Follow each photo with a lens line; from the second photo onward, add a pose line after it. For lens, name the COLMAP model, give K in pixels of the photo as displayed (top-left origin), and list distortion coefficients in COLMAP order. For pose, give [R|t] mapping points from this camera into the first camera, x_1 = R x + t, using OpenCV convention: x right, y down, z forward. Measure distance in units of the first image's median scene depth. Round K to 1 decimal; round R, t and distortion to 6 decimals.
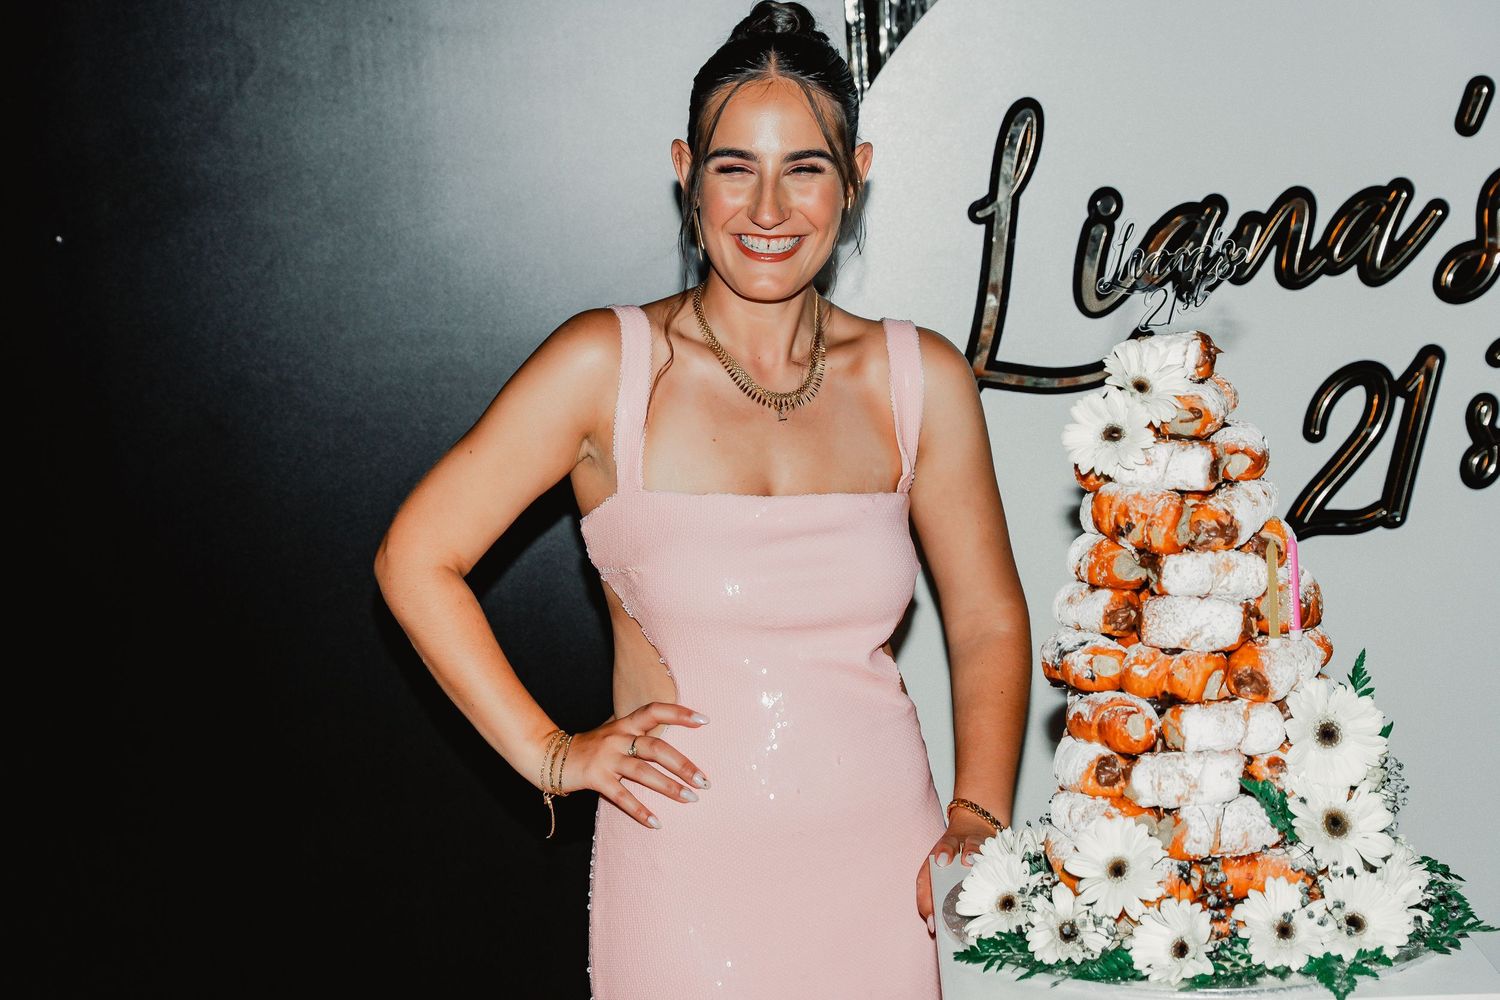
lens RADIAL K [[2253.7, 0, 781.4], [0, 2253.7, 498.3], [0, 0, 1]] dist [-0.022915, 0.000000]
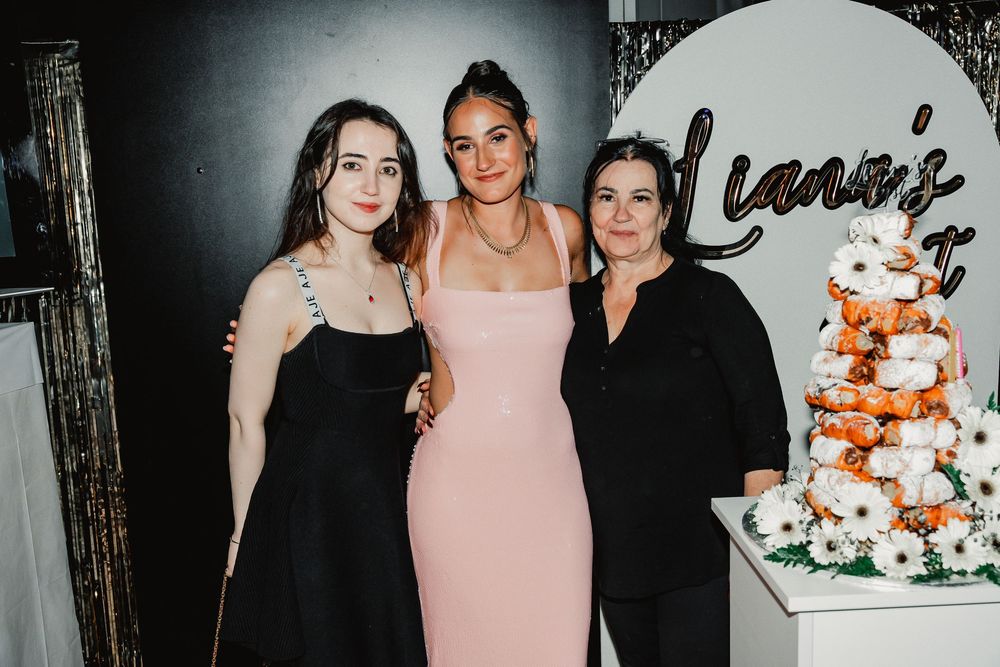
lens RADIAL K [[931.5, 0, 480.7], [0, 931.5, 338.0], [0, 0, 1]] dist [-0.018919, 0.000000]
pose [[0.999628, 0.016526, 0.021703, -0.167420], [-0.017009, 0.999608, 0.022253, 0.016368], [-0.021327, -0.022614, 0.999517, 0.276984]]
